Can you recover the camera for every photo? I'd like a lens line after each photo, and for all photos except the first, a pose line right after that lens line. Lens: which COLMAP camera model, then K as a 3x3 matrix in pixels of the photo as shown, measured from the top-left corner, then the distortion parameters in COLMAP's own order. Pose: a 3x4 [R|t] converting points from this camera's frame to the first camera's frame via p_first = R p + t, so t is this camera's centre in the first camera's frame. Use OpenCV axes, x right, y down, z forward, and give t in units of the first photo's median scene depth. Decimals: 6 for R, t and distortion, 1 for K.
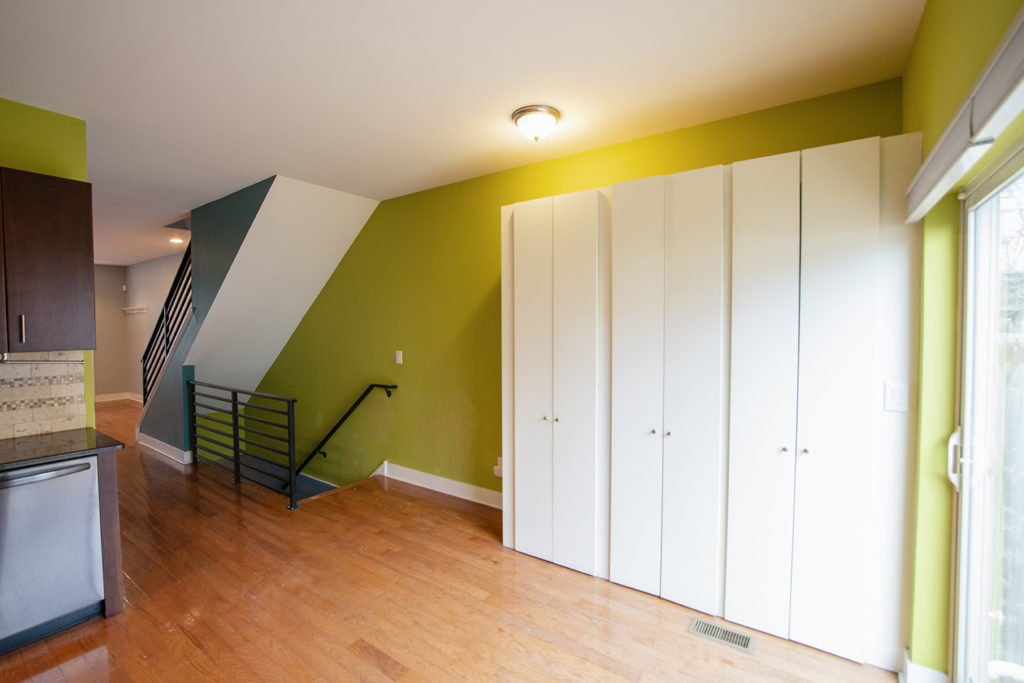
lens RADIAL K [[456.6, 0, 512.0], [0, 456.6, 341.5], [0, 0, 1]] dist [-0.023145, 0.000082]
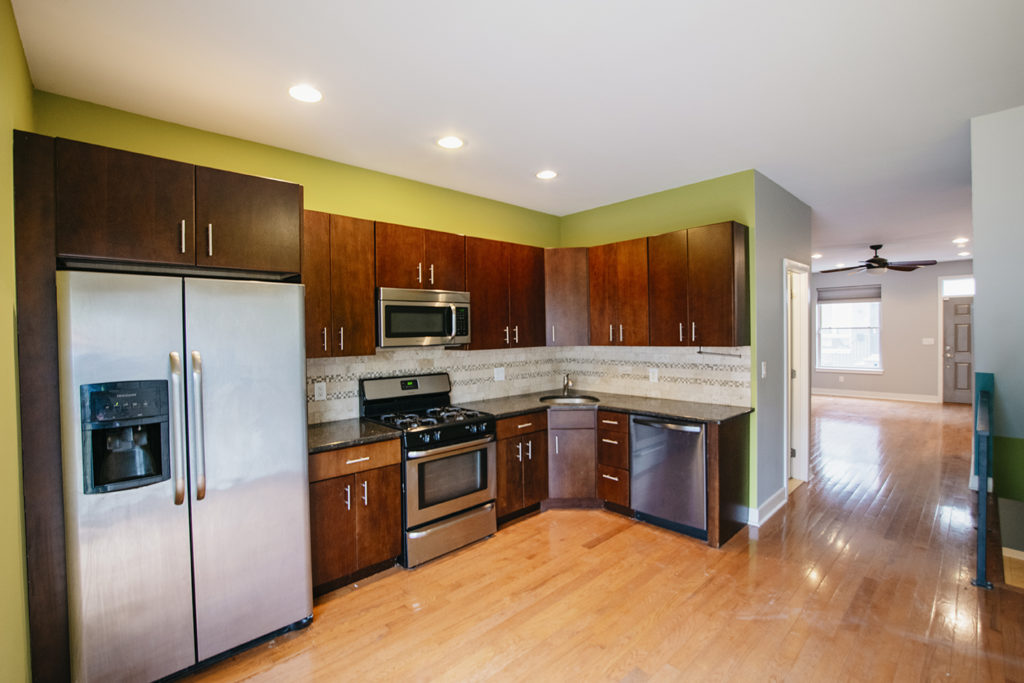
lens RADIAL K [[456.6, 0, 512.0], [0, 456.6, 341.5], [0, 0, 1]] dist [-0.023145, 0.000082]
pose [[-0.195783, 0.025347, -0.980320, 0.466323], [-0.017625, 0.999413, 0.029361, -0.024031], [0.980489, 0.023026, -0.195222, 0.583224]]
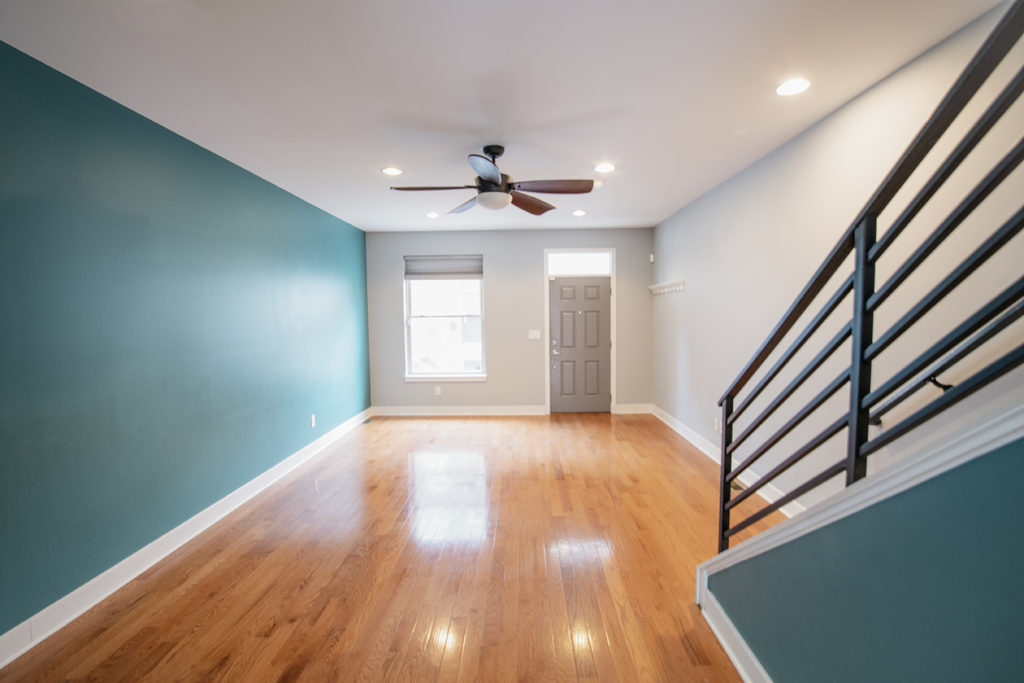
lens RADIAL K [[456.6, 0, 512.0], [0, 456.6, 341.5], [0, 0, 1]] dist [-0.023145, 0.000082]
pose [[0.562543, 0.043970, -0.825598, -1.349827], [-0.016468, 0.998983, 0.041983, -0.046326], [0.826604, -0.010021, 0.562695, 1.424488]]
